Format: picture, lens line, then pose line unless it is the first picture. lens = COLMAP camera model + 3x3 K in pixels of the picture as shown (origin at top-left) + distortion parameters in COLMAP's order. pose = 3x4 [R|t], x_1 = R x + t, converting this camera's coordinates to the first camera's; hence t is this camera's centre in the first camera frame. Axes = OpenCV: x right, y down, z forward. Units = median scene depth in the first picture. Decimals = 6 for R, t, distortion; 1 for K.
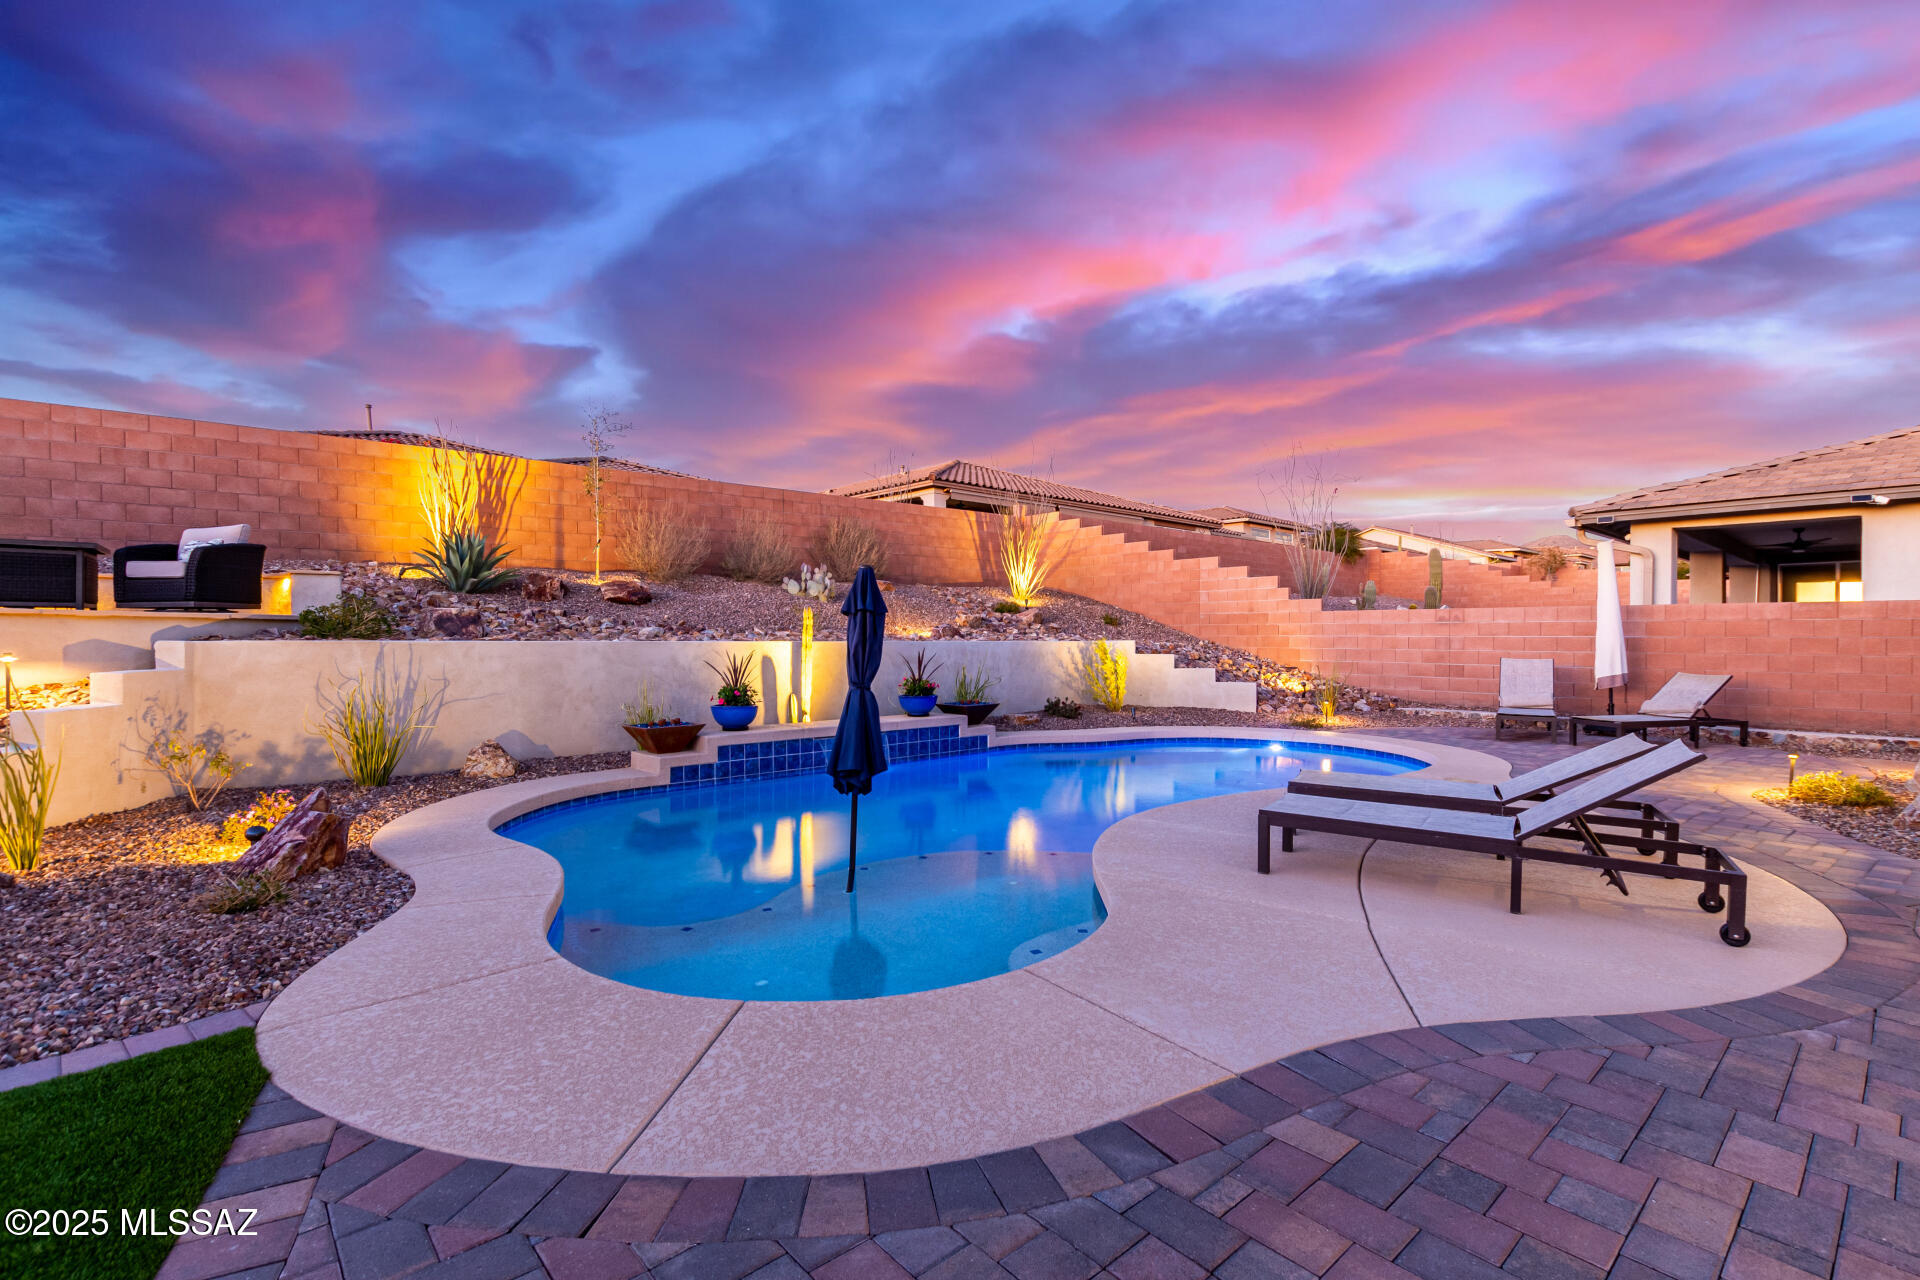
lens RADIAL K [[872.5, 0, 968.5], [0, 872.5, 642.5], [0, 0, 1]] dist [-0.002496, -0.000704]
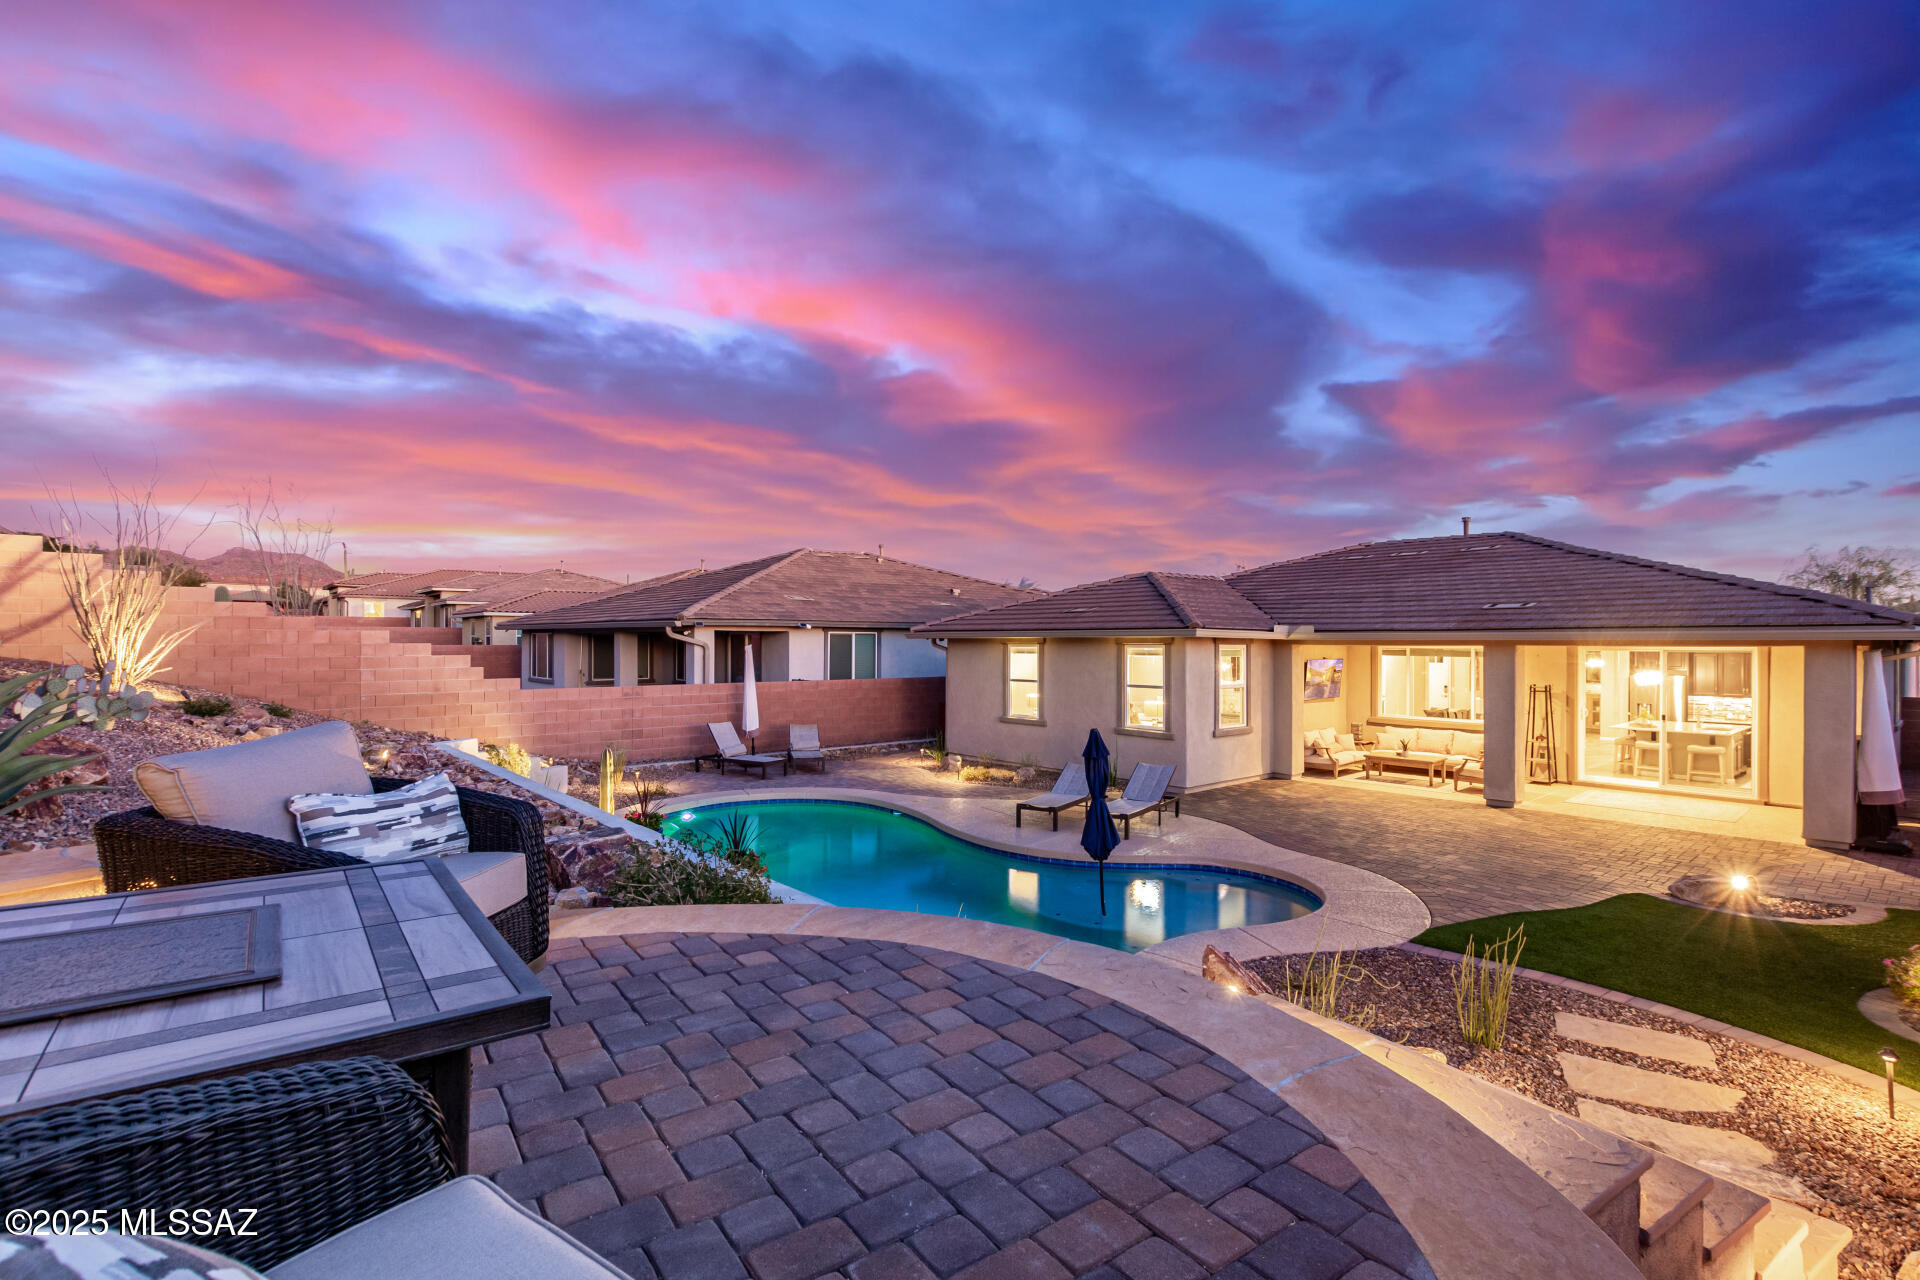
lens RADIAL K [[886.2, 0, 991.3], [0, 886.2, 637.1], [0, 0, 1]] dist [-0.000787, -0.001773]
pose [[-0.015734, -0.001416, 0.999875, -0.937645], [0.002193, 0.999997, 0.001451, -0.137303], [-0.999874, 0.002216, -0.015731, 0.600238]]
